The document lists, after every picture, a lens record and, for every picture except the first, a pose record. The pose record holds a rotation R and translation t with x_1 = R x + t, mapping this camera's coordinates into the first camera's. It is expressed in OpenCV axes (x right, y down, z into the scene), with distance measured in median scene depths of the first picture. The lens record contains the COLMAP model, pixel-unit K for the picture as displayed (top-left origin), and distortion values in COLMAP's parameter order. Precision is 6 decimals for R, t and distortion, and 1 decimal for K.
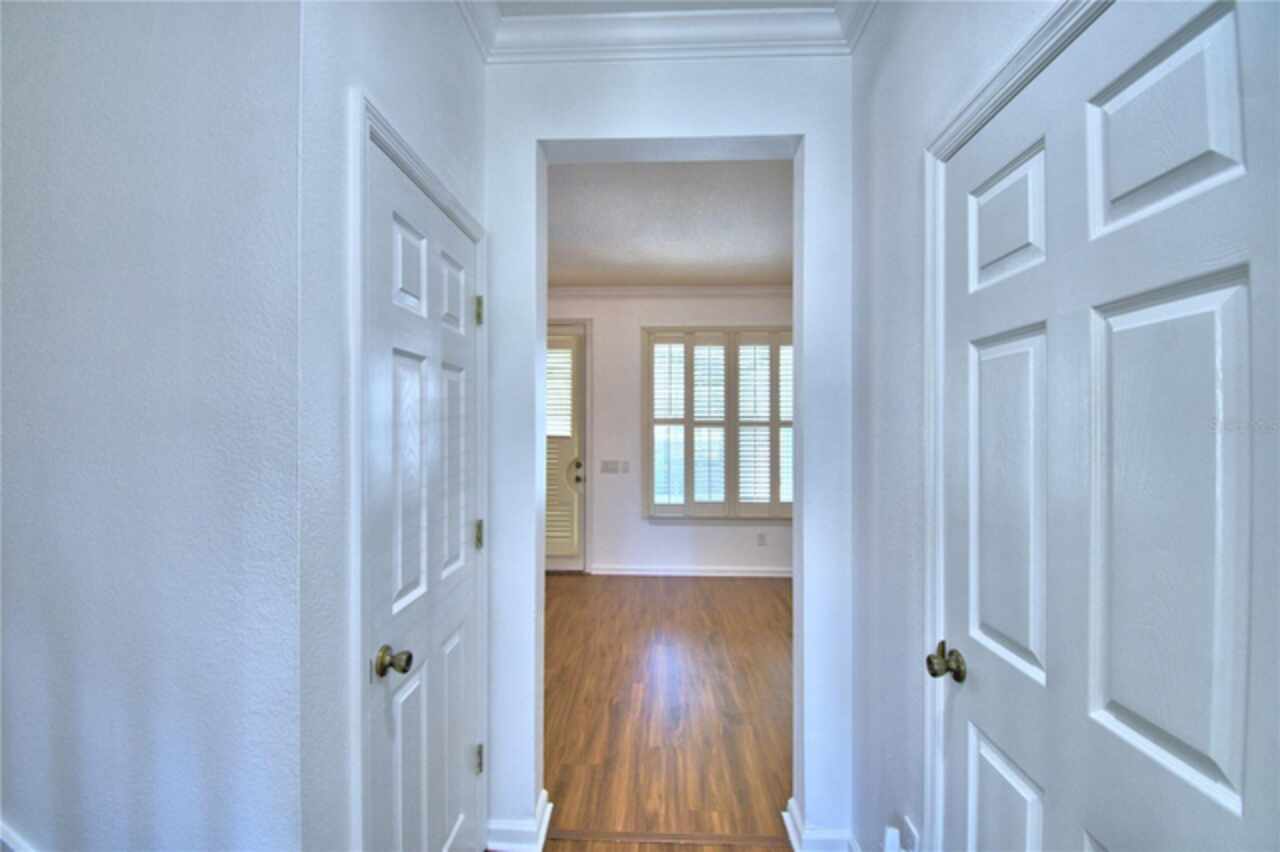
lens RADIAL K [[574.4, 0, 637.5], [0, 574.4, 427.9], [0, 0, 1]] dist [0.018018, -0.024299]
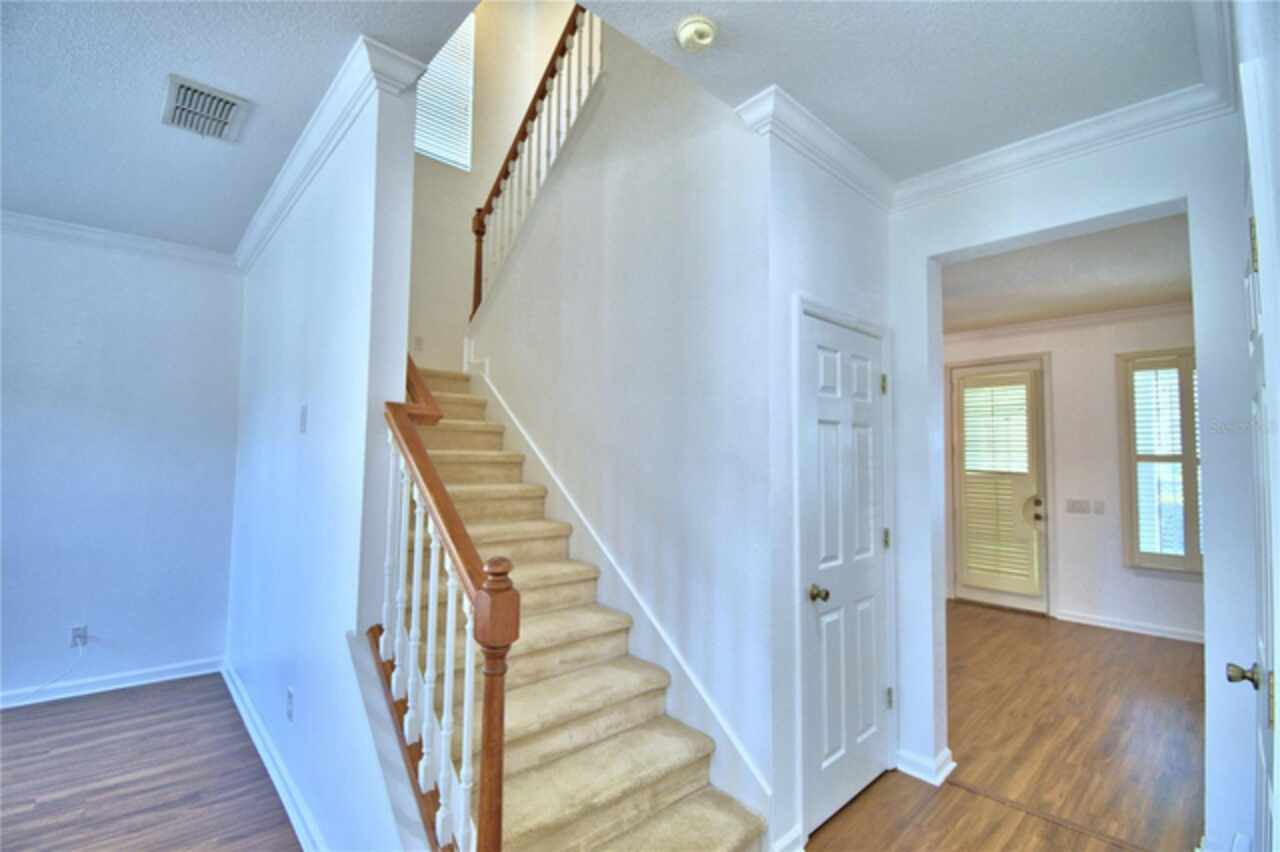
lens RADIAL K [[574.4, 0, 637.5], [0, 574.4, 427.9], [0, 0, 1]] dist [0.018018, -0.024299]
pose [[0.701631, -0.033554, -0.711750, 0.257533], [-0.008175, 0.998446, -0.055128, -0.005282], [0.712494, 0.044498, 0.700266, -0.372202]]
